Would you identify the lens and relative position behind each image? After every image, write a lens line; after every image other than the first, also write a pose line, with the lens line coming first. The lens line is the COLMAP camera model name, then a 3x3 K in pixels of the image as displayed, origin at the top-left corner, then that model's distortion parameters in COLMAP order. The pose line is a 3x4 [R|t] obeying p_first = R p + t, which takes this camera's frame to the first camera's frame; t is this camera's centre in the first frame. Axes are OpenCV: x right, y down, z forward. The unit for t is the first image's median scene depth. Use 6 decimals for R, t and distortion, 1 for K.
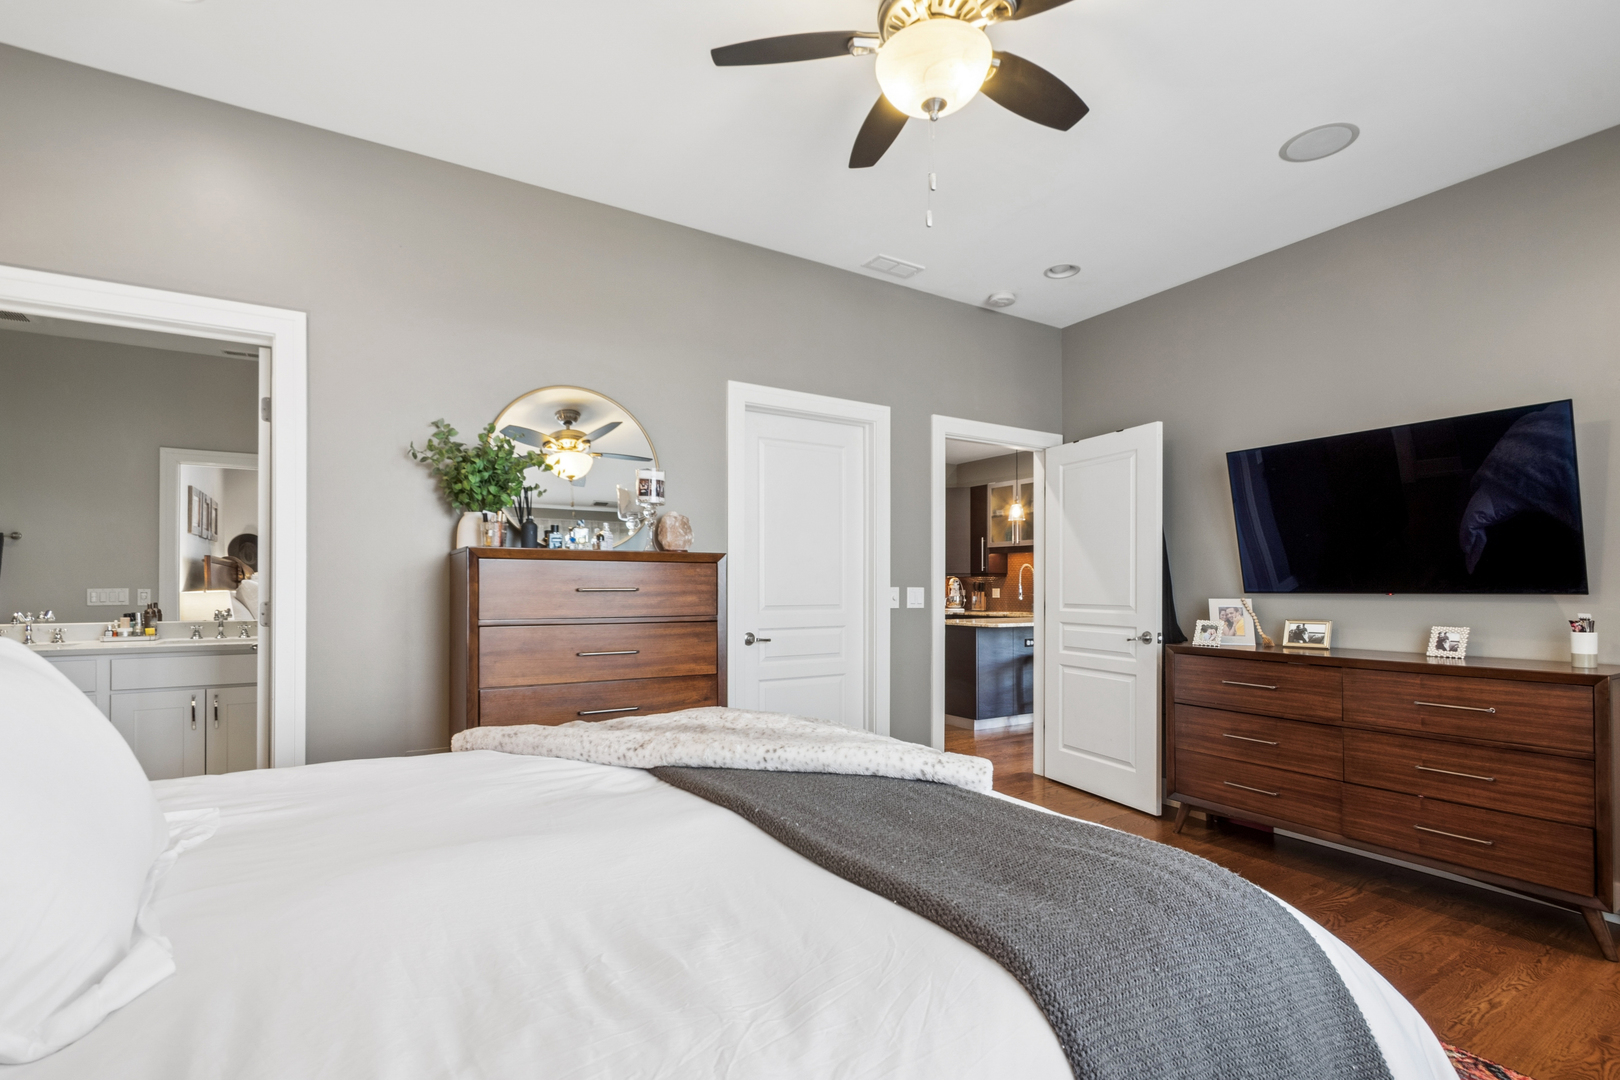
lens RADIAL K [[759.4, 0, 799.0], [0, 759.4, 579.0], [0, 0, 1]] dist [0.001300, -0.003903]
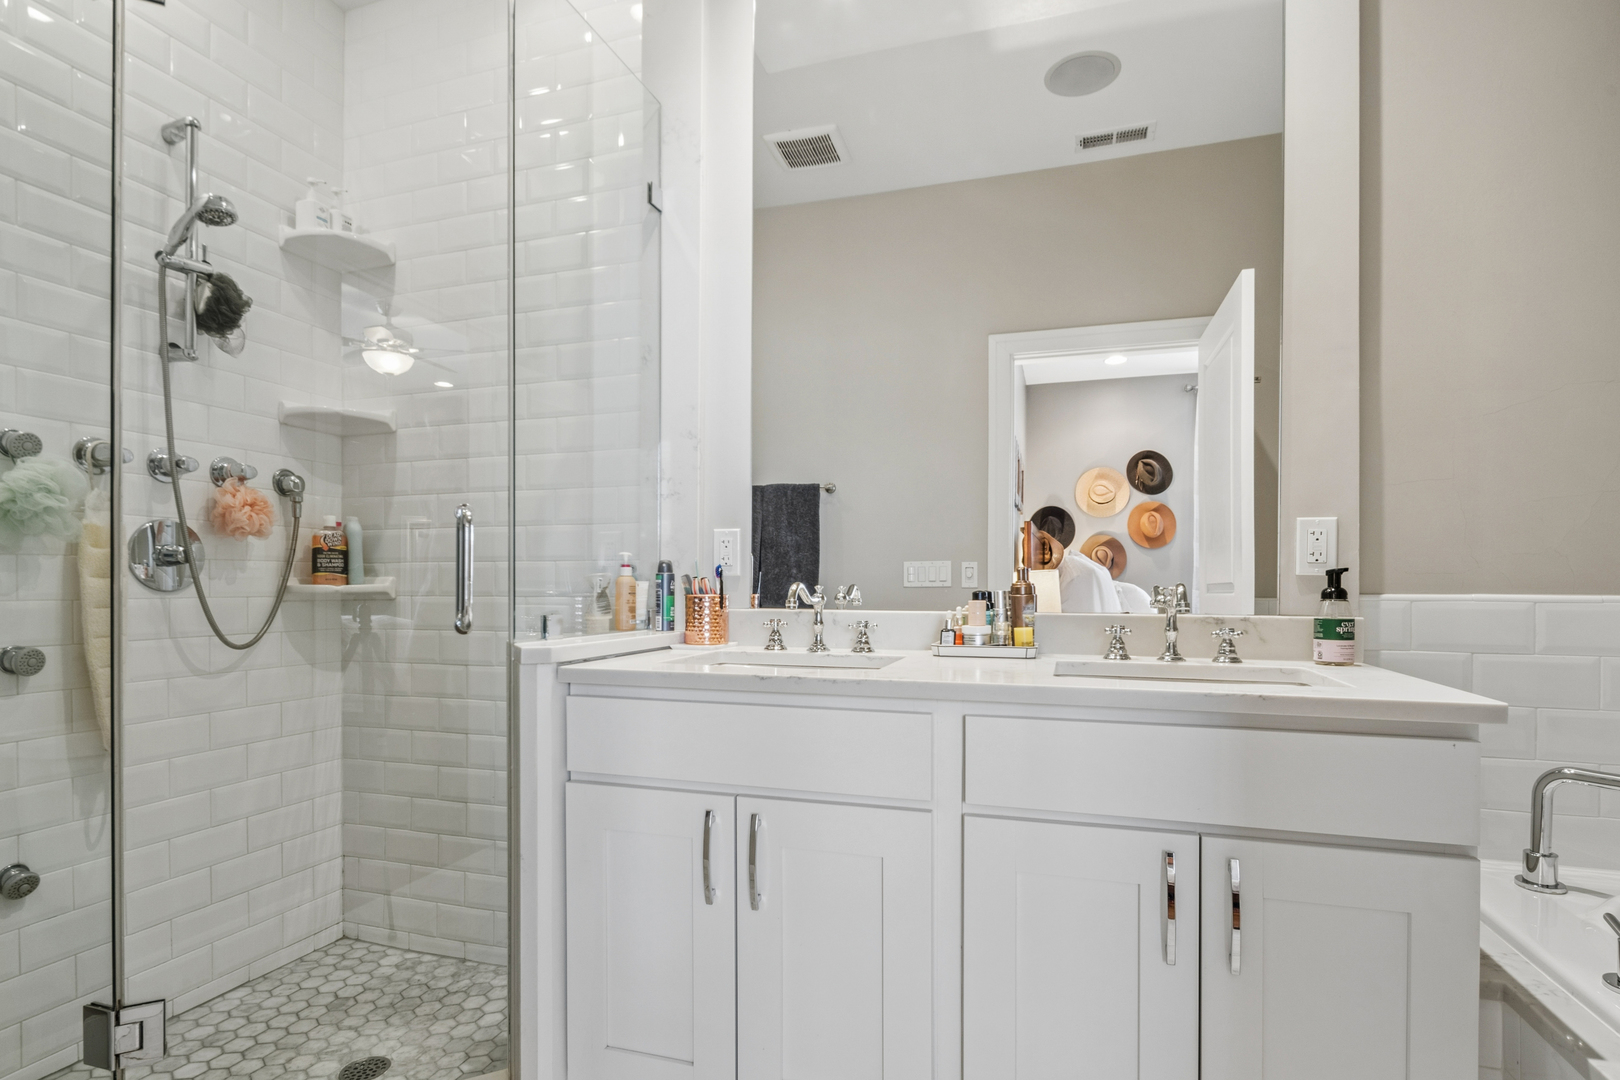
lens RADIAL K [[820.5, 0, 814.8], [0, 820.5, 581.6], [0, 0, 1]] dist [-0.007193, -0.004618]
pose [[0.654575, -0.000311, -0.755997, -0.597432], [0.005521, 0.999975, 0.004369, 0.037375], [0.755977, -0.007034, 0.654561, 0.627666]]
